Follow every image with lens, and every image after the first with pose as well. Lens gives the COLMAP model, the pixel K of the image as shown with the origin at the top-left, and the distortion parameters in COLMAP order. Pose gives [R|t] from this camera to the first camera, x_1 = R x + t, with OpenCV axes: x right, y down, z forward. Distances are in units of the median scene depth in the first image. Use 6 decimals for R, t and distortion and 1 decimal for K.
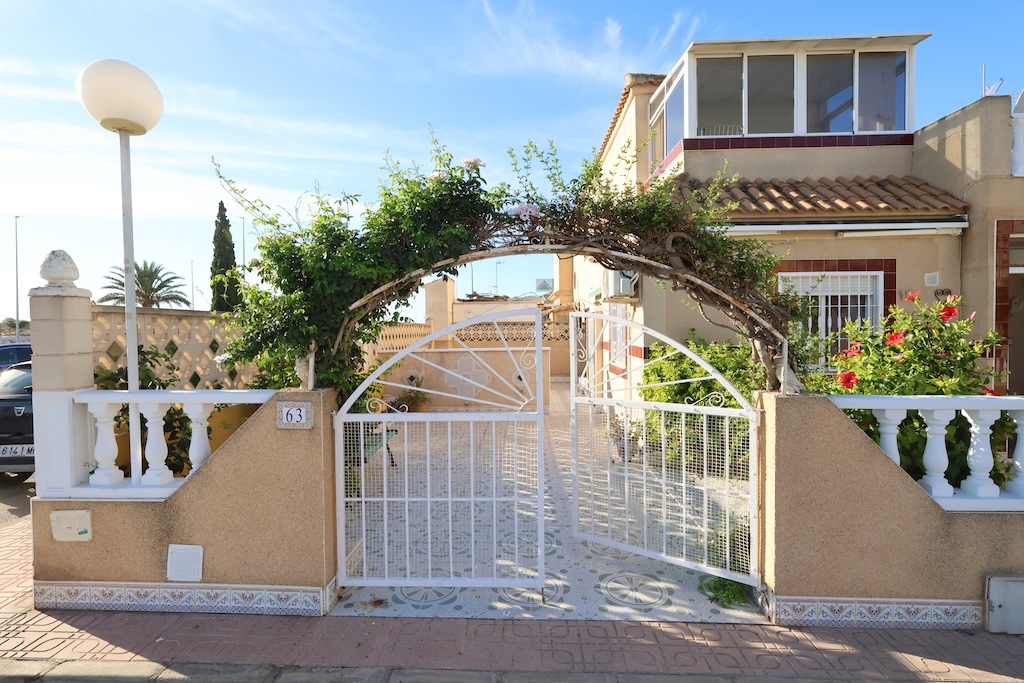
lens RADIAL K [[506.5, 0, 512.0], [0, 506.5, 341.5], [0, 0, 1]] dist [0.000980, 0.000579]
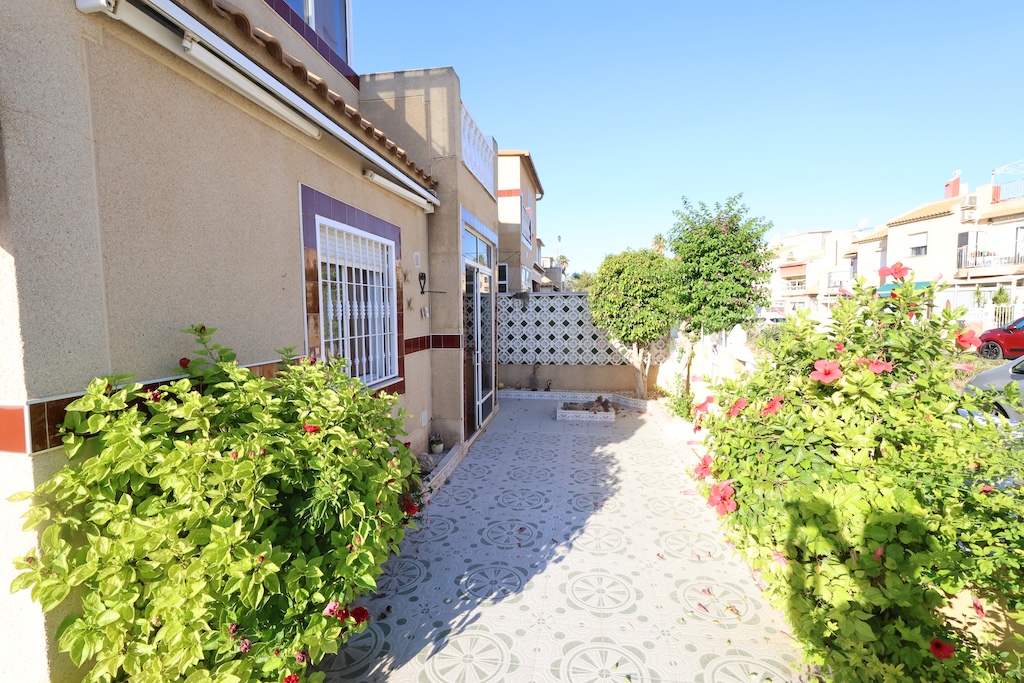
lens RADIAL K [[468.8, 0, 510.9], [0, 468.8, 339.5], [0, 0, 1]] dist [-0.001993, -0.000036]
pose [[0.123041, -0.055806, 0.990831, 0.066619], [0.033669, 0.998078, 0.052034, -0.025973], [-0.991830, 0.026958, 0.124684, 0.753040]]
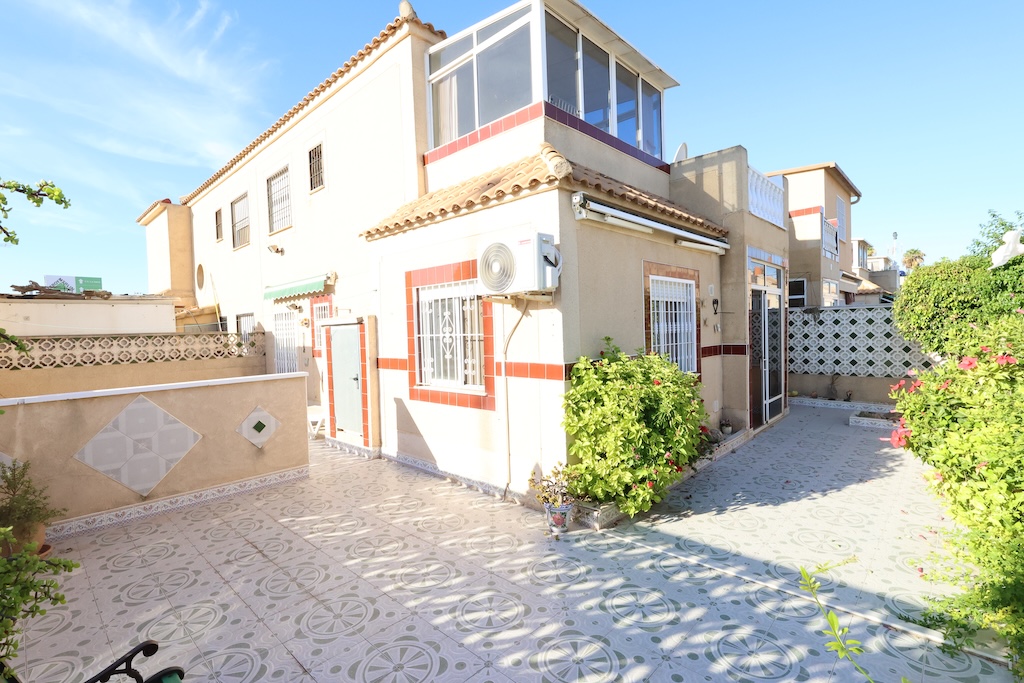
lens RADIAL K [[473.9, 0, 513.1], [0, 473.9, 340.4], [0, 0, 1]] dist [-0.001268, 0.000919]
pose [[0.663936, -0.028870, 0.747232, -0.299913], [0.040911, 0.999160, 0.002253, -0.028156], [-0.746669, 0.029074, 0.664560, 0.618787]]
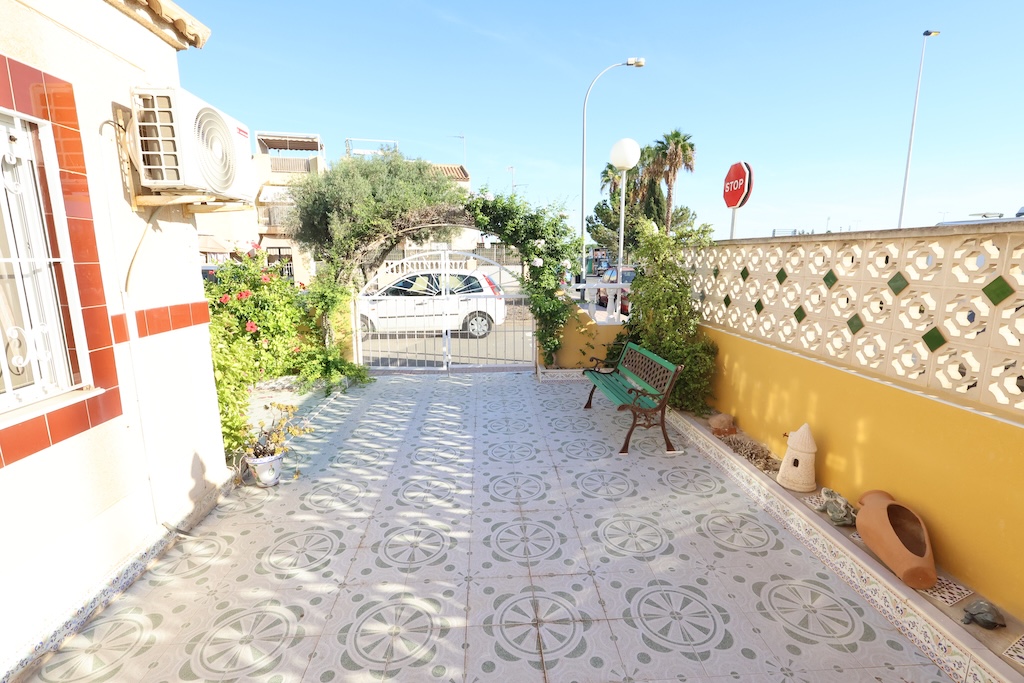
lens RADIAL K [[473.9, 0, 513.1], [0, 473.9, 340.4], [0, 0, 1]] dist [-0.001268, 0.000919]
pose [[-0.995548, 0.030348, -0.089232, -0.022092], [0.012104, 0.980070, 0.198285, -0.045776], [0.093471, 0.196323, -0.976074, 1.587746]]
